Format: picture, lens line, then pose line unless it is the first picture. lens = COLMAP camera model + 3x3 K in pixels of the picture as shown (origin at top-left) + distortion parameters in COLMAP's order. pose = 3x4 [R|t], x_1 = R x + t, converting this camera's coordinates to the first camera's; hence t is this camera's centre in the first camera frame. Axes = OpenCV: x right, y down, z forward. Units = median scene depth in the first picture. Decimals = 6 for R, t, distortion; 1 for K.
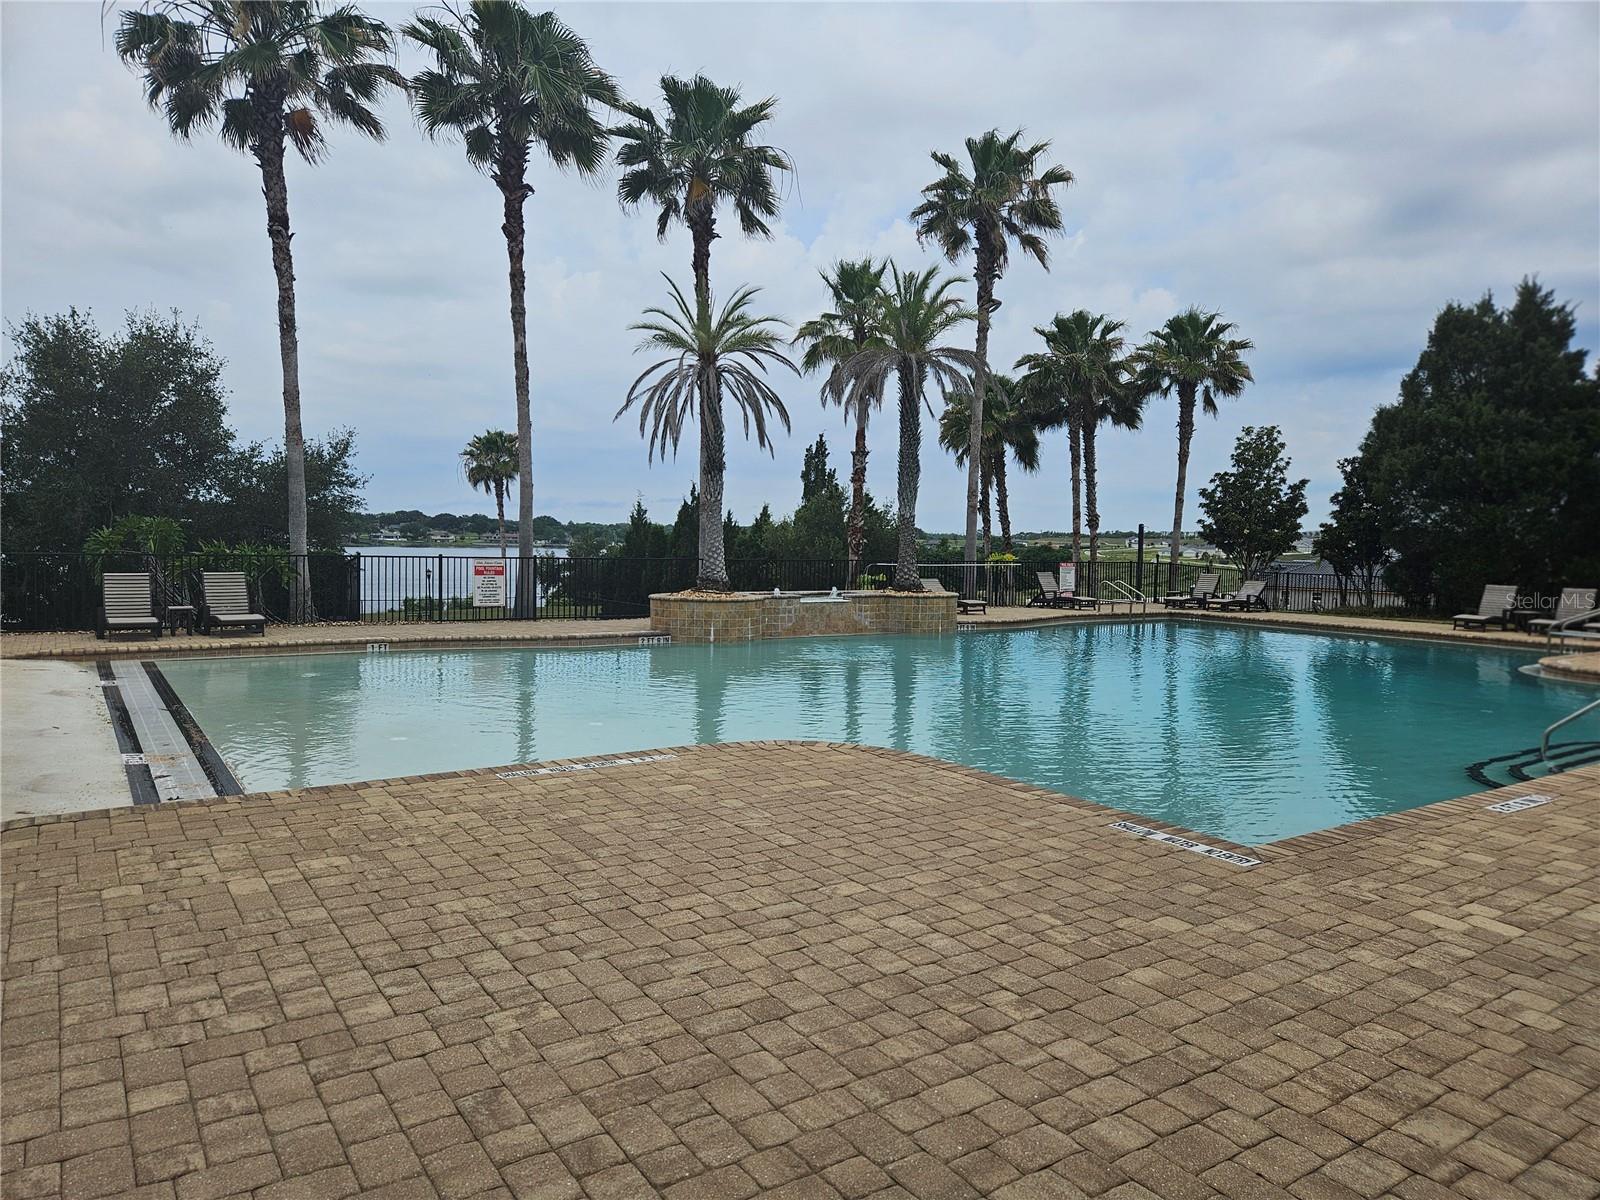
lens RADIAL K [[1076.2, 0, 797.2], [0, 1076.2, 601.7], [0, 0, 1]] dist [0.046811, -0.008935]
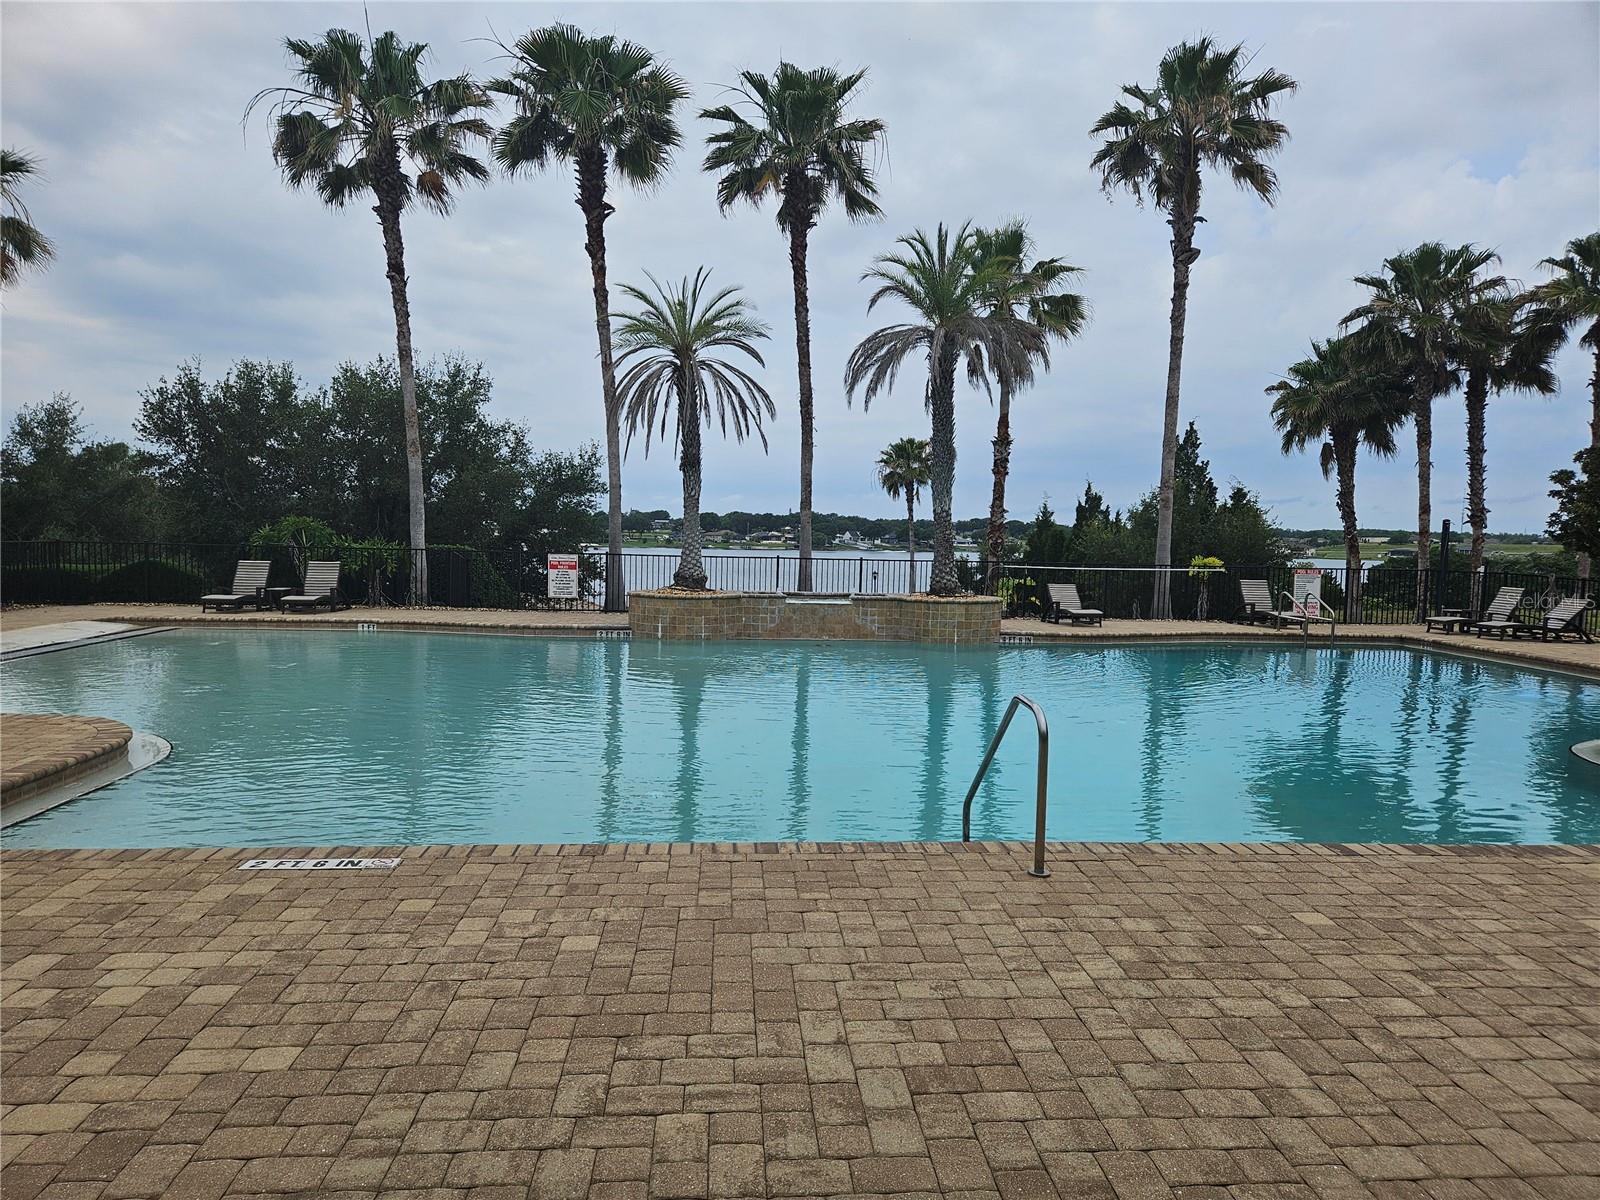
lens RADIAL K [[1076.2, 0, 806.7], [0, 1076.2, 602.5], [0, 0, 1]] dist [0.046811, -0.008935]
pose [[0.864504, 0.030948, -0.501672, 0.428574], [-0.033861, 0.999421, 0.003304, -0.002761], [0.501484, 0.014131, 0.865051, 0.167501]]
